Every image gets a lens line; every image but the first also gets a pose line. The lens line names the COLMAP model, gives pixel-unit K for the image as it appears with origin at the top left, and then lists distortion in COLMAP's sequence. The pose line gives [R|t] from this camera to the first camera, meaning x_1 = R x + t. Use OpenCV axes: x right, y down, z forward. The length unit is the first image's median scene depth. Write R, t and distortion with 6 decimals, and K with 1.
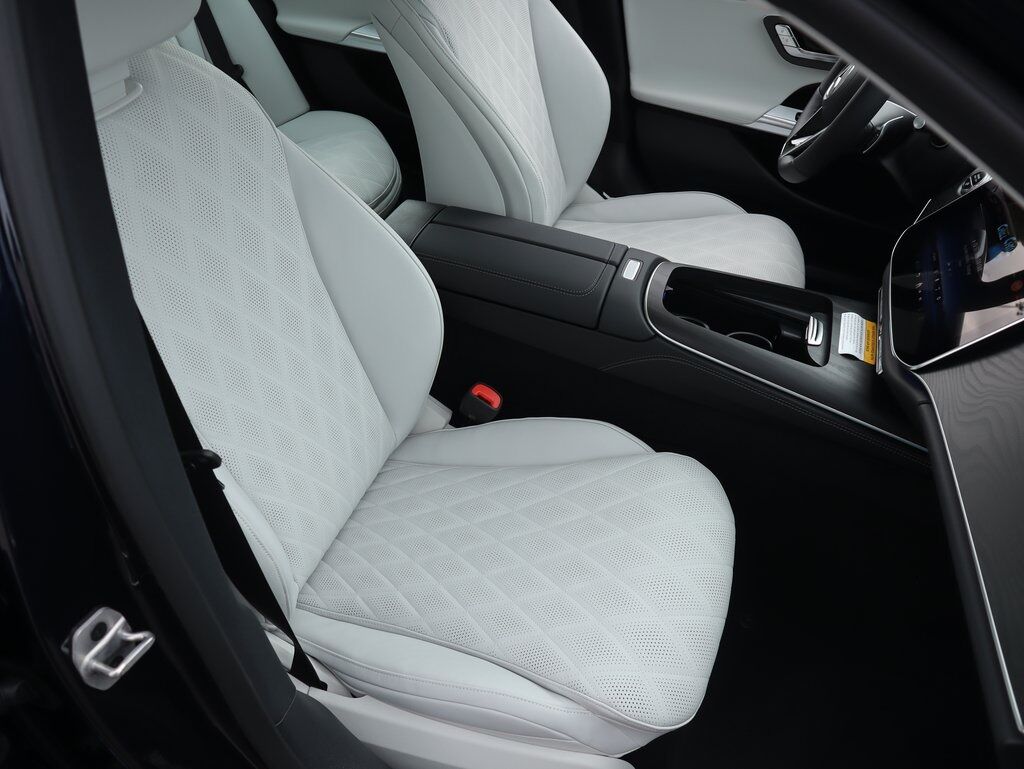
lens RADIAL K [[837.1, 0, 512.0], [0, 837.1, 384.5], [0, 0, 1]] dist [-0.114233, 0.100374]
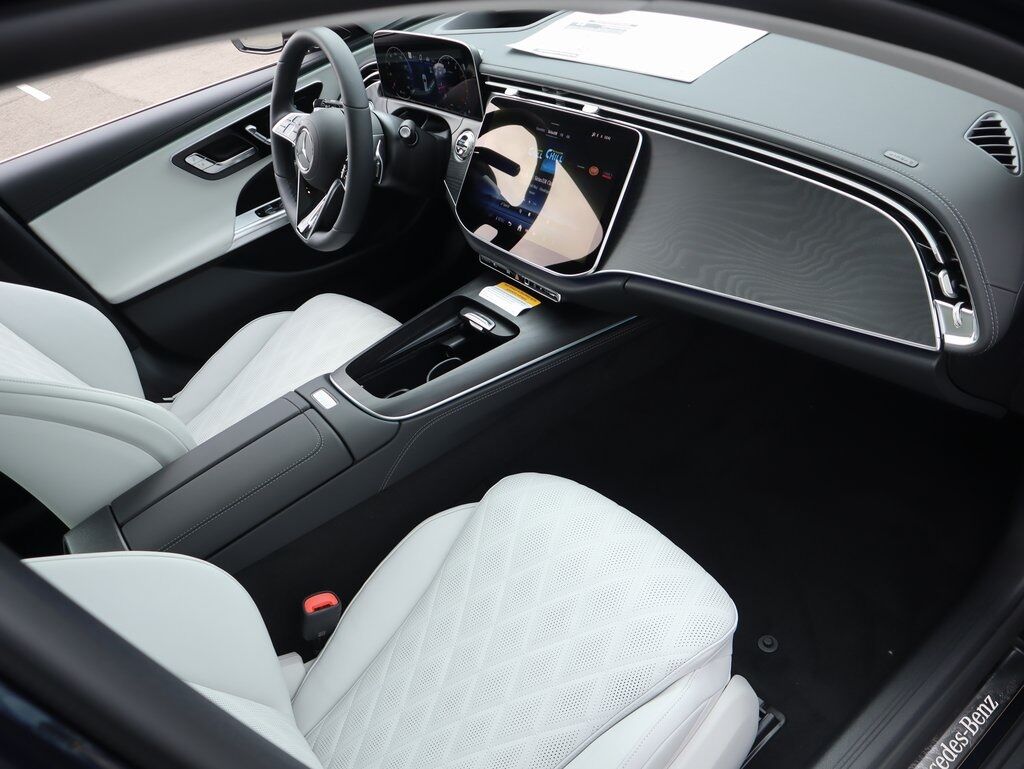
lens RADIAL K [[837.1, 0, 512.0], [0, 837.1, 384.5], [0, 0, 1]] dist [-0.114233, 0.100374]
pose [[0.514625, -0.661136, 0.545949, -0.264632], [0.724025, 0.676165, 0.136342, -0.122545], [-0.459292, 0.325115, 0.826650, 0.081583]]
